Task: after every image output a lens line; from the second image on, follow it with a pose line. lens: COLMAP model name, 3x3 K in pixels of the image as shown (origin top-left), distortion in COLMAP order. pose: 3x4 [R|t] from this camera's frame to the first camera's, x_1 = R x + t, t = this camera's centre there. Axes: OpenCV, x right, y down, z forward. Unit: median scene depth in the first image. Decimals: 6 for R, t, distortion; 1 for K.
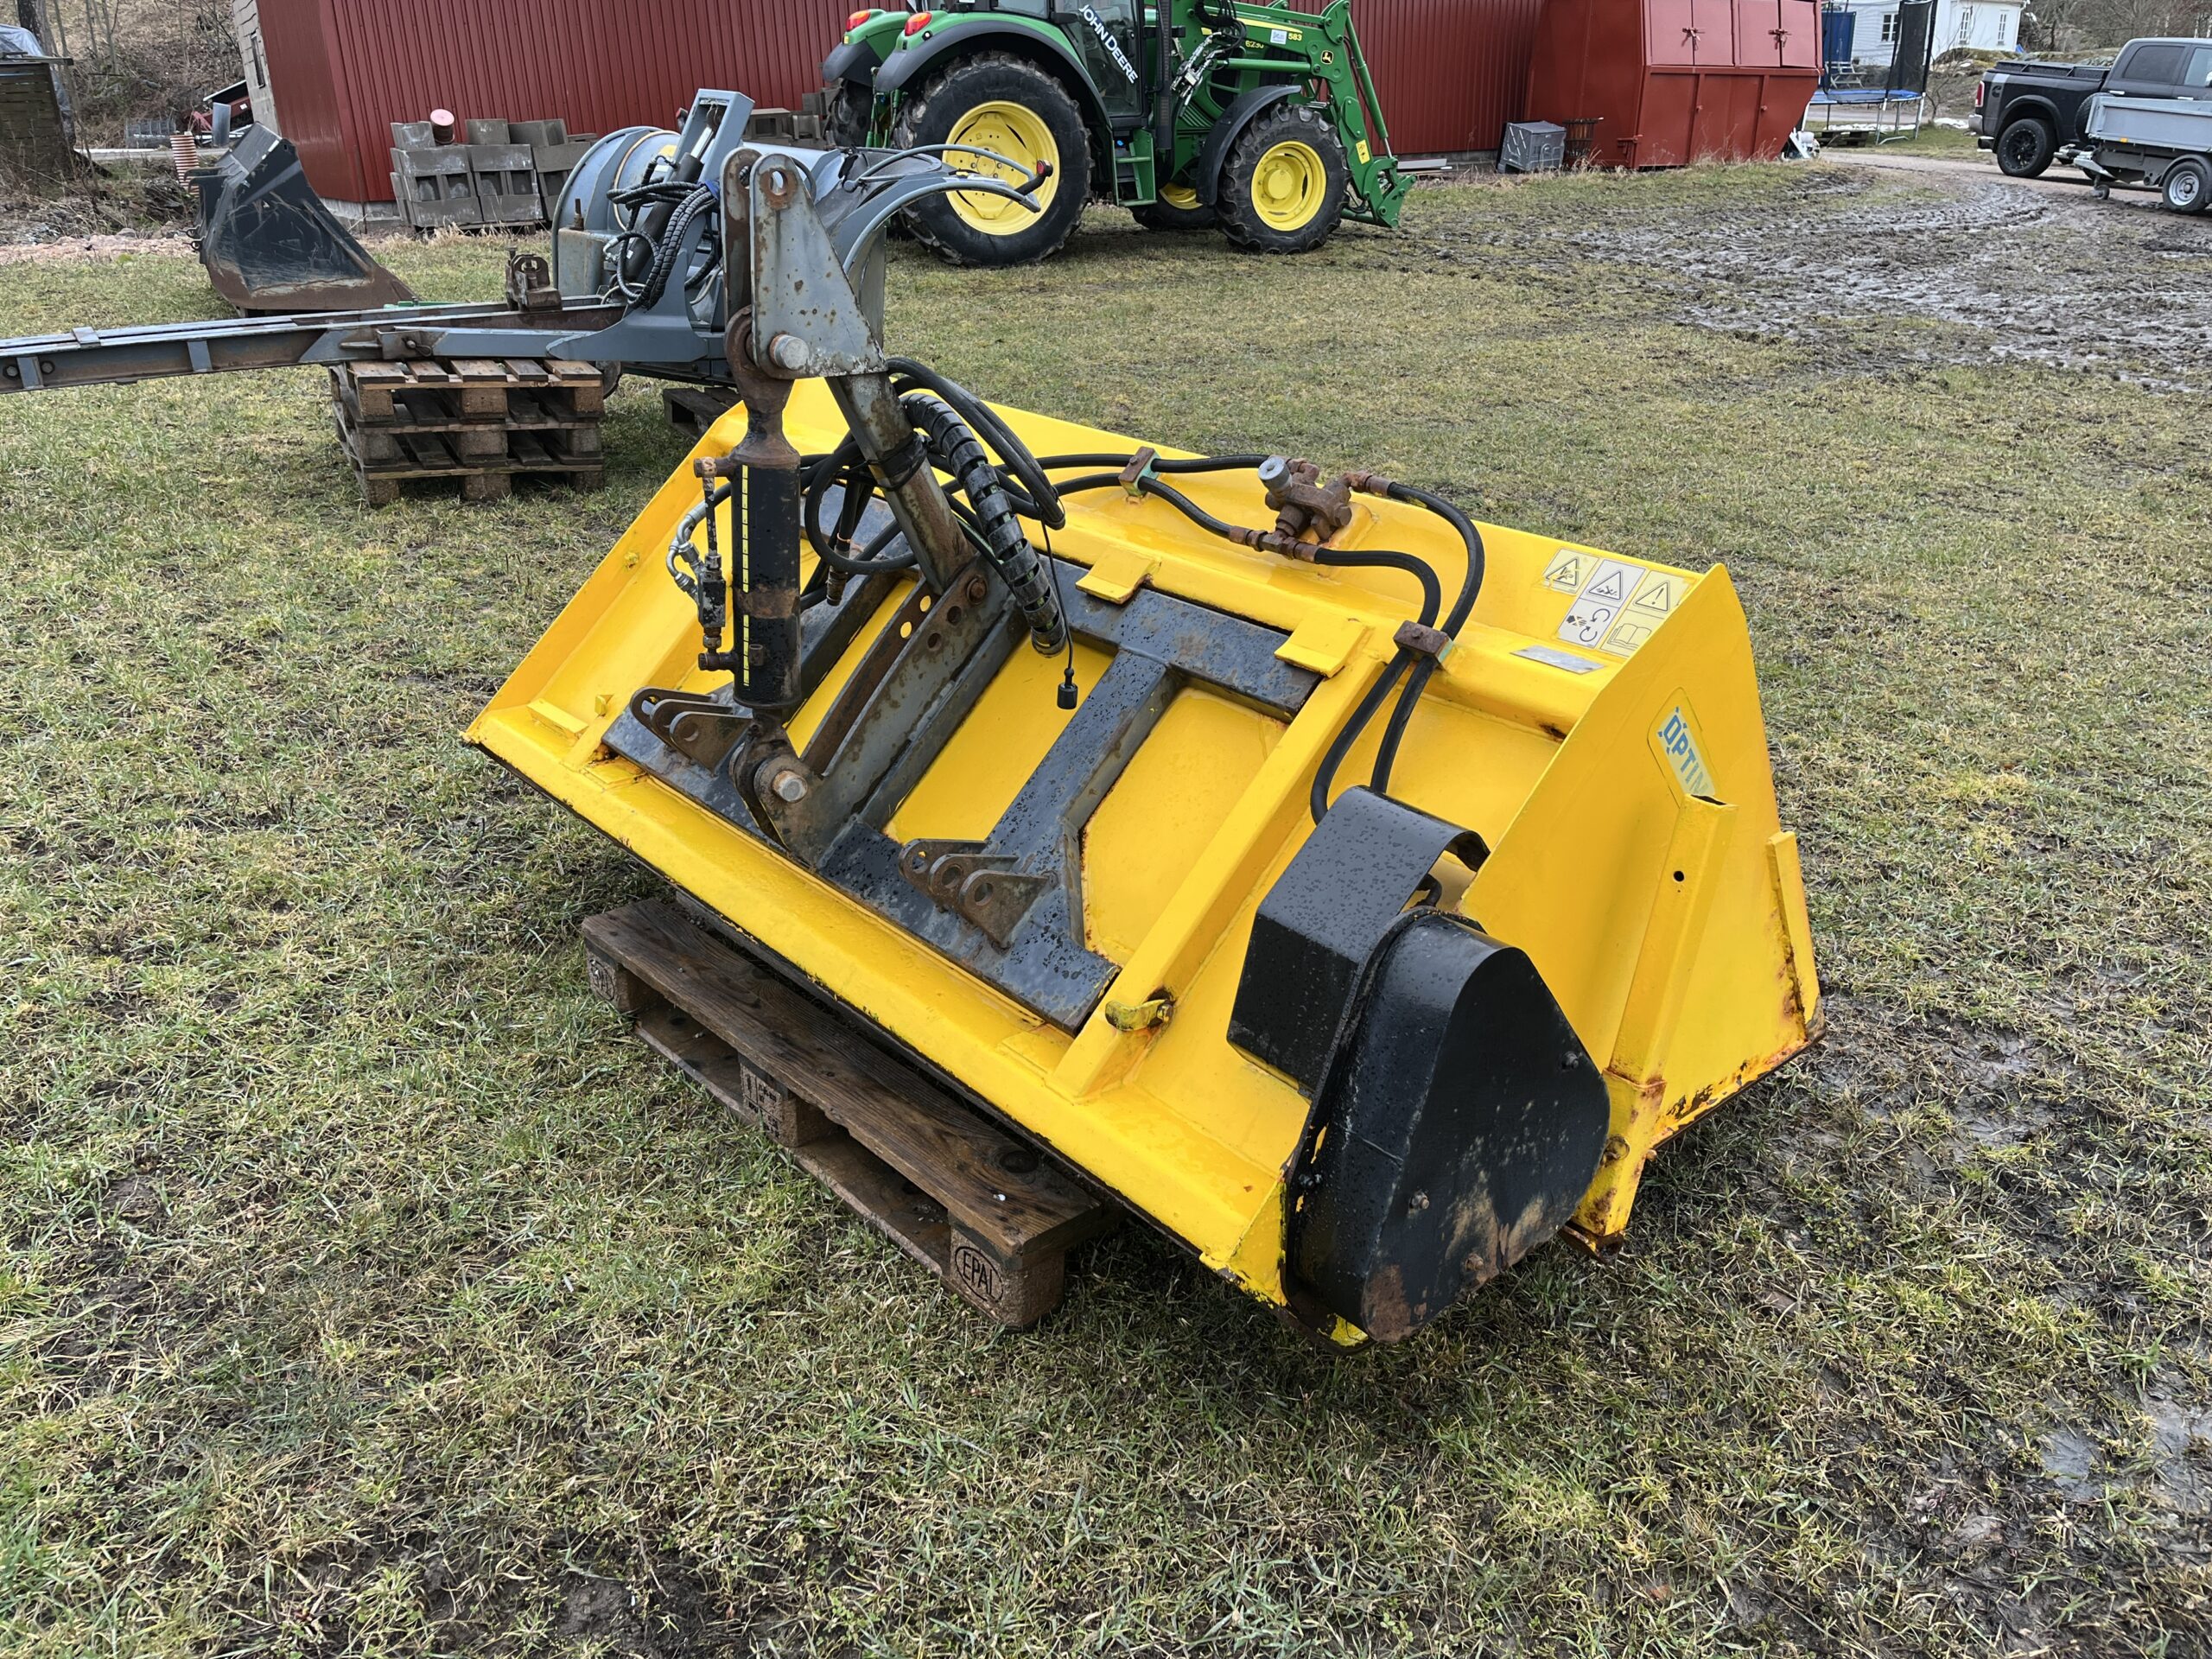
lens RADIAL K [[1715.5, 0, 1106.0], [0, 1715.5, 829.5], [0, 0, 1]] dist [0.133986, -0.177660]
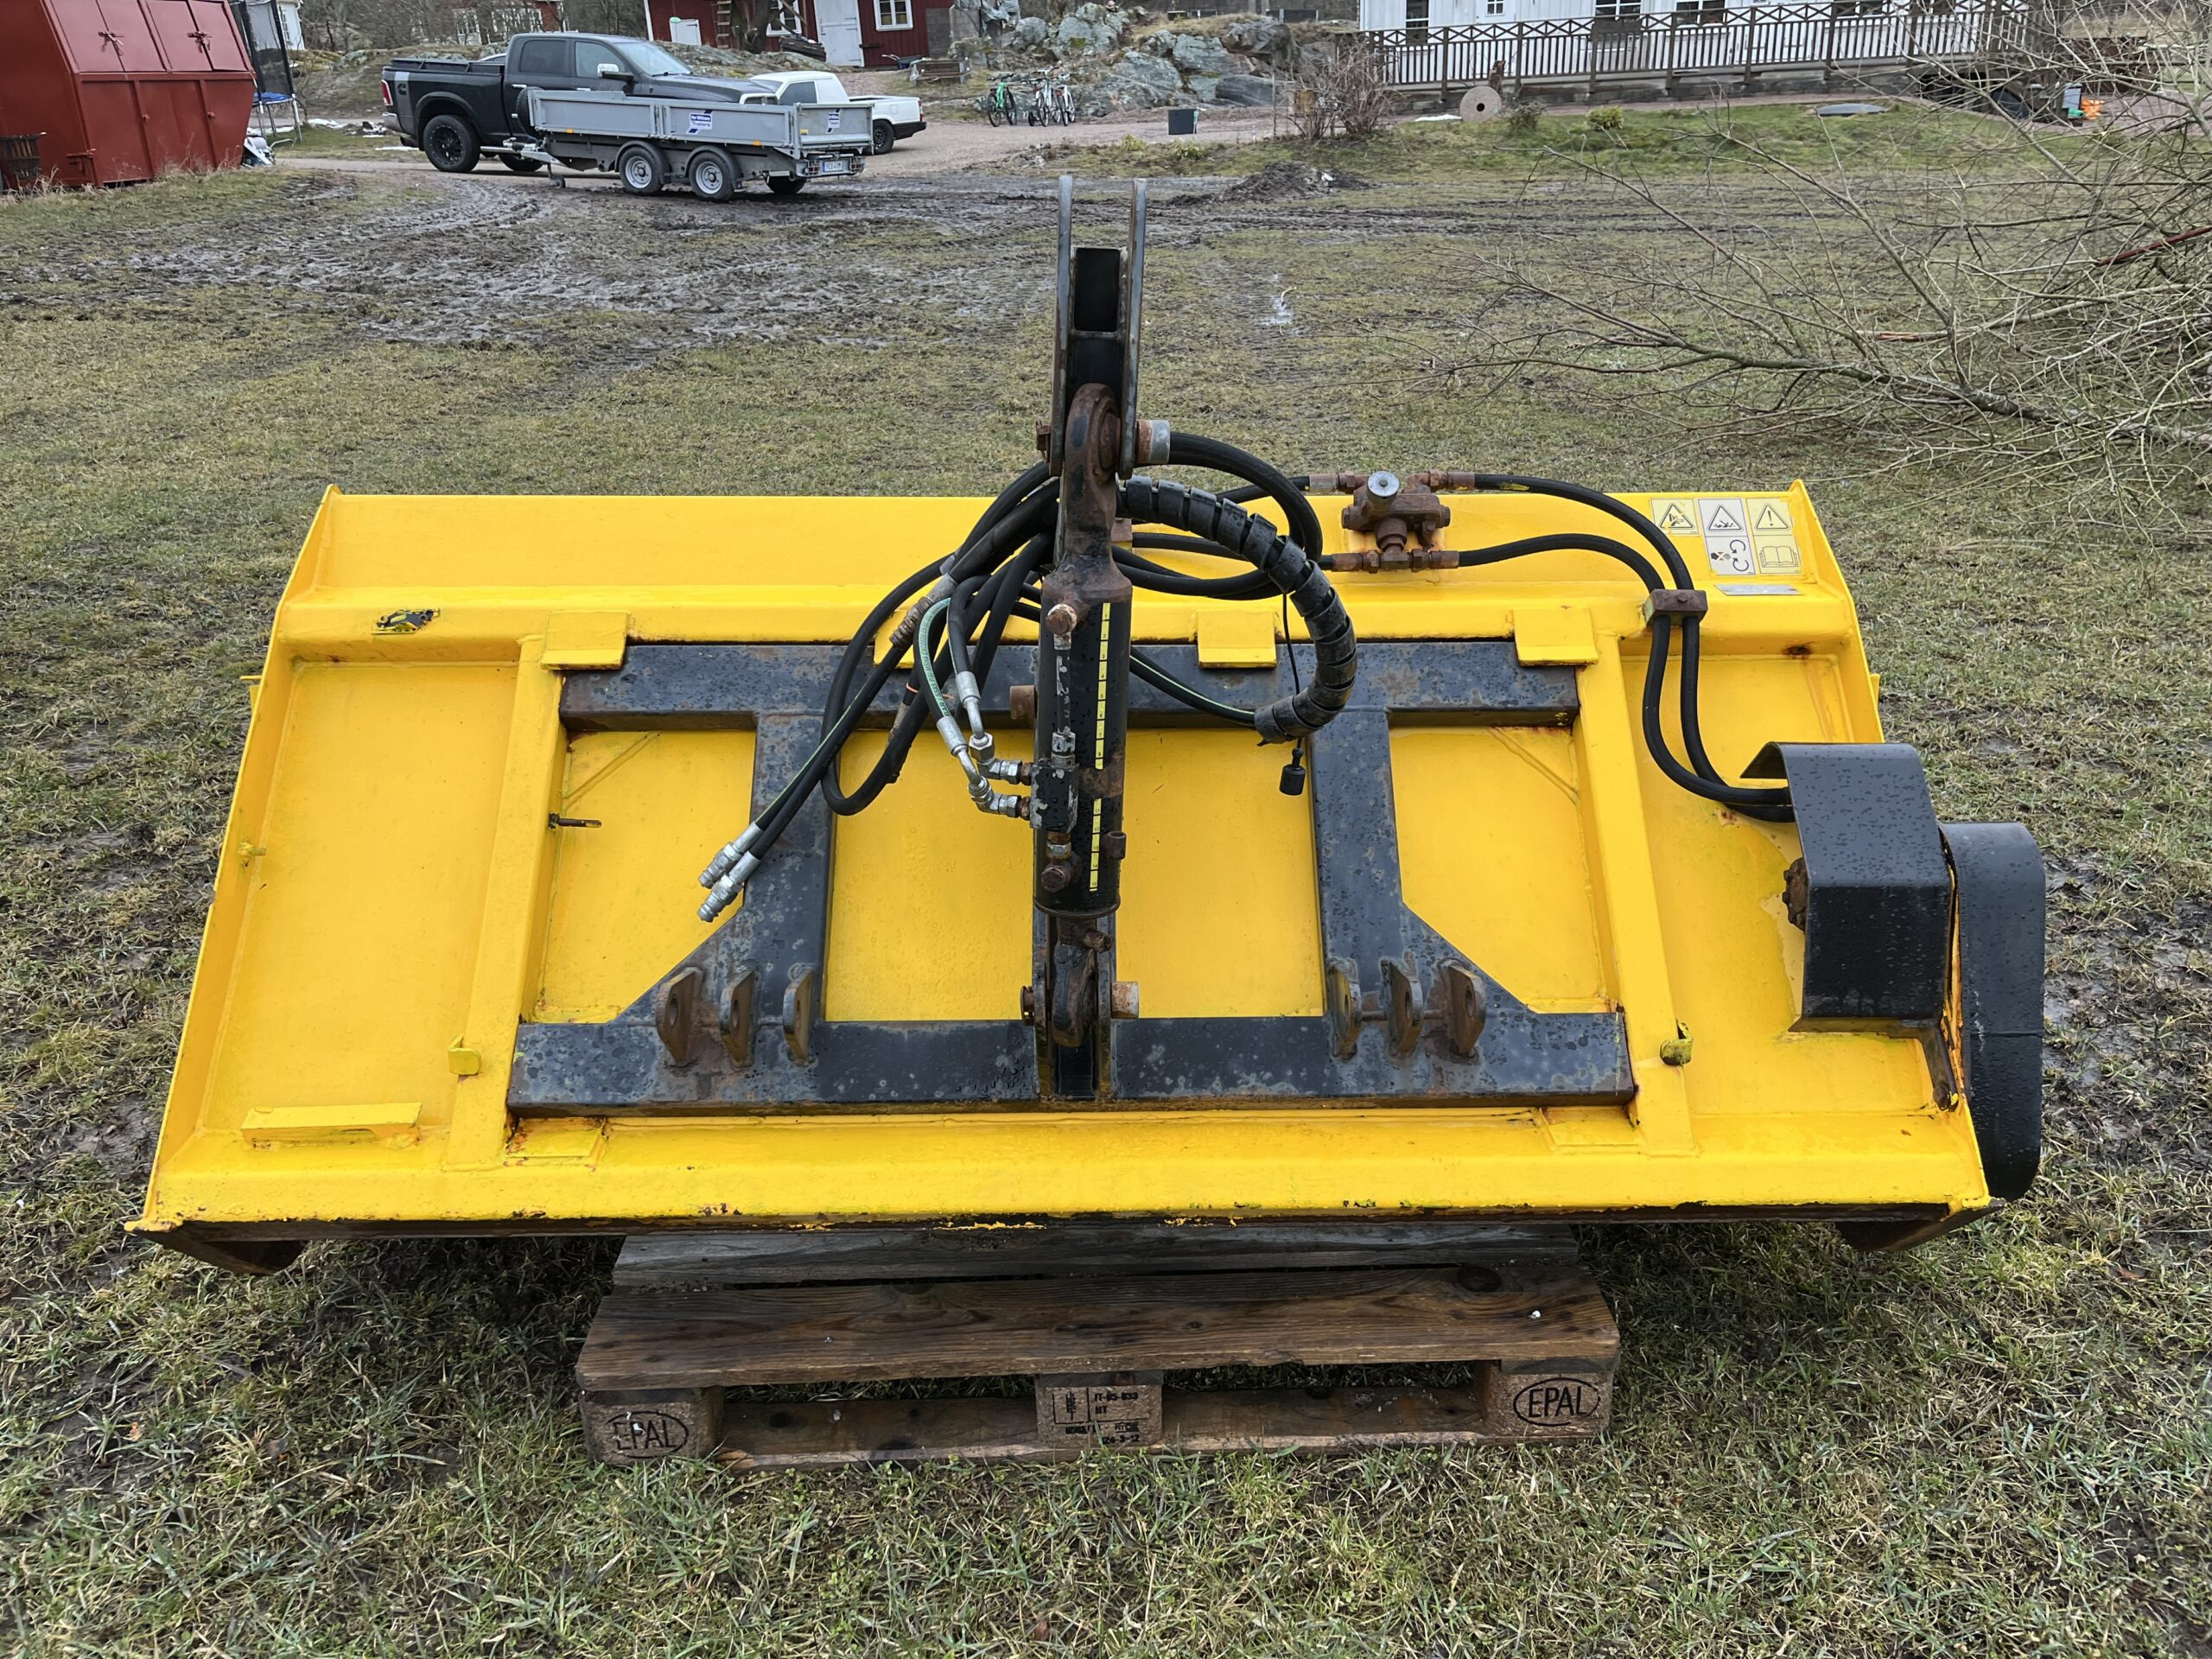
lens RADIAL K [[1715.5, 0, 1106.0], [0, 1715.5, 829.5], [0, 0, 1]] dist [0.133986, -0.177660]
pose [[0.641933, -0.322383, 0.695694, -0.323477], [0.322795, 0.936621, 0.136177, -0.093920], [-0.695503, 0.137150, 0.705312, 0.206818]]
